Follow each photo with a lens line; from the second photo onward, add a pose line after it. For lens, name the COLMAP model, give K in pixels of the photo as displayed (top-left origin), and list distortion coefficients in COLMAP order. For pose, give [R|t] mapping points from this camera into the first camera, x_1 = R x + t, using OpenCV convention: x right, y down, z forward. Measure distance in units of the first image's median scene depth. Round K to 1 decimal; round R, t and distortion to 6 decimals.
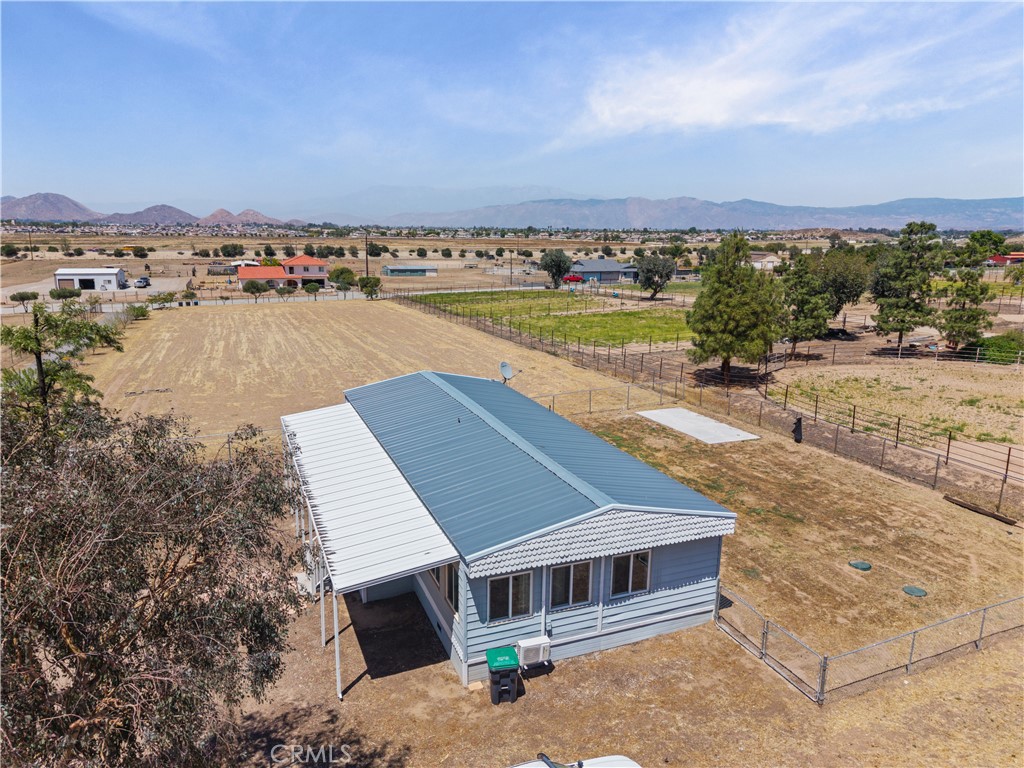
lens RADIAL K [[691.6, 0, 512.0], [0, 691.6, 384.0], [0, 0, 1]] dist [0.020074, -0.017167]
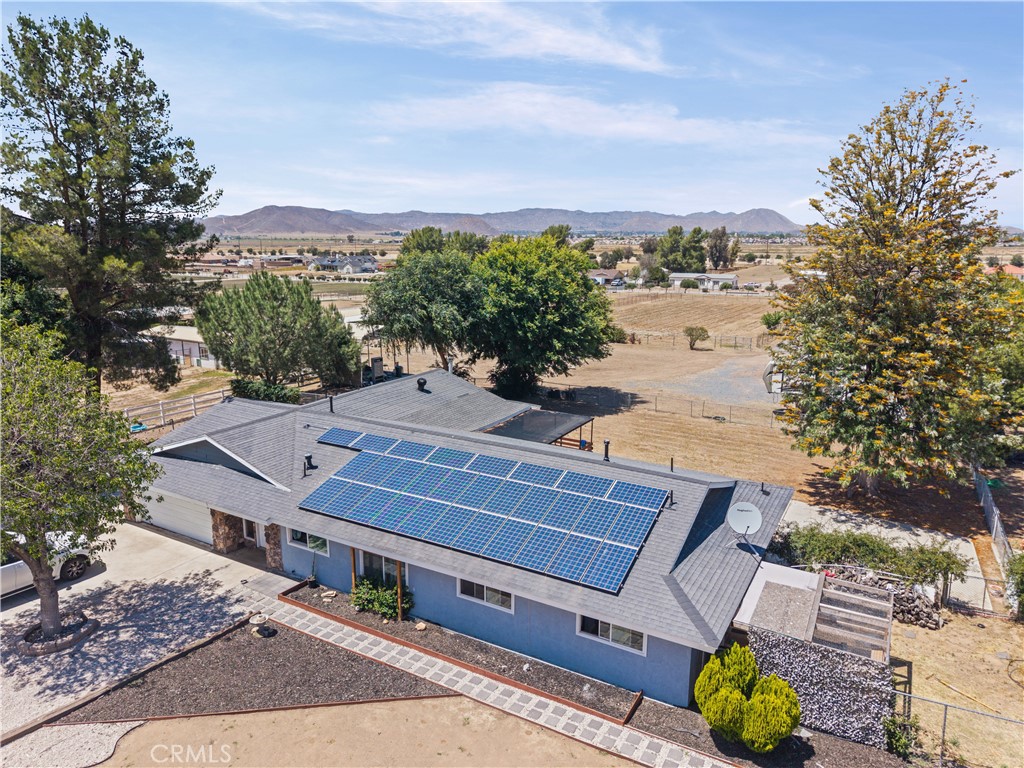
lens RADIAL K [[691.6, 0, 512.0], [0, 691.6, 384.0], [0, 0, 1]] dist [0.020074, -0.017167]
pose [[0.619880, 0.154855, -0.769265, 0.050872], [-0.164503, 0.984195, 0.065563, 0.031900], [0.767259, 0.085905, 0.635558, -0.161929]]
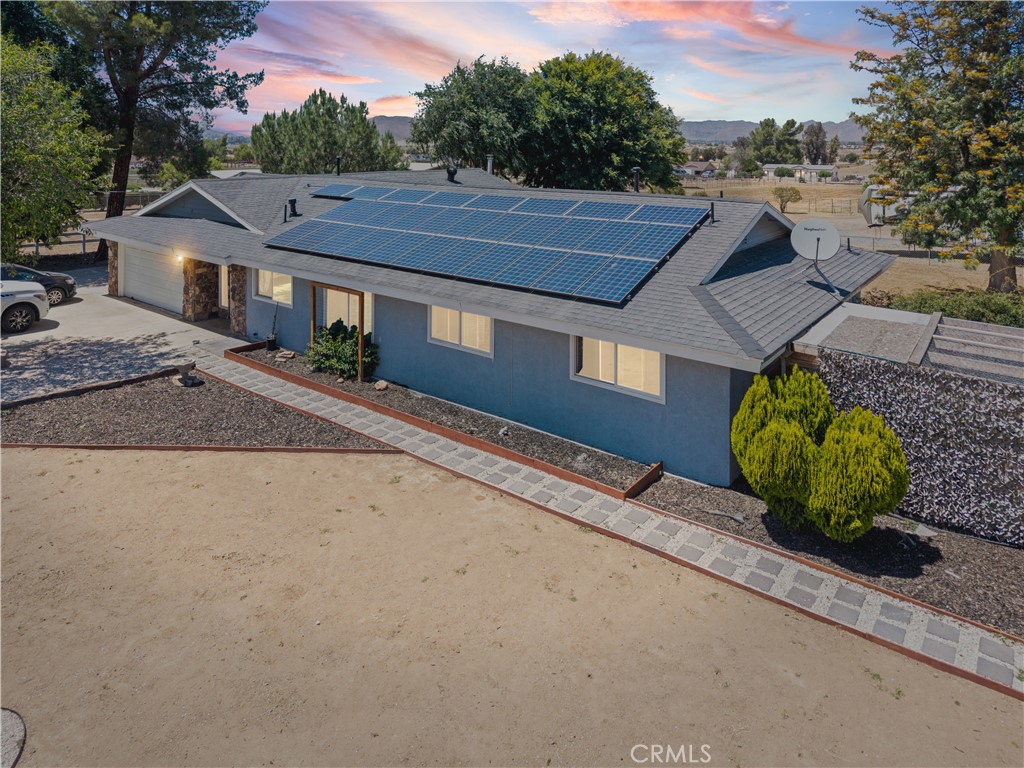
lens RADIAL K [[685.0, 0, 517.9], [0, 685.0, 144.0], [0, 0, 1]] dist [0.021924, -0.005850]
pose [[0.514473, -0.003077, -0.857501, 0.045892], [-0.192424, 0.974077, -0.118944, 0.048310], [0.835638, 0.226197, 0.500544, -0.144230]]
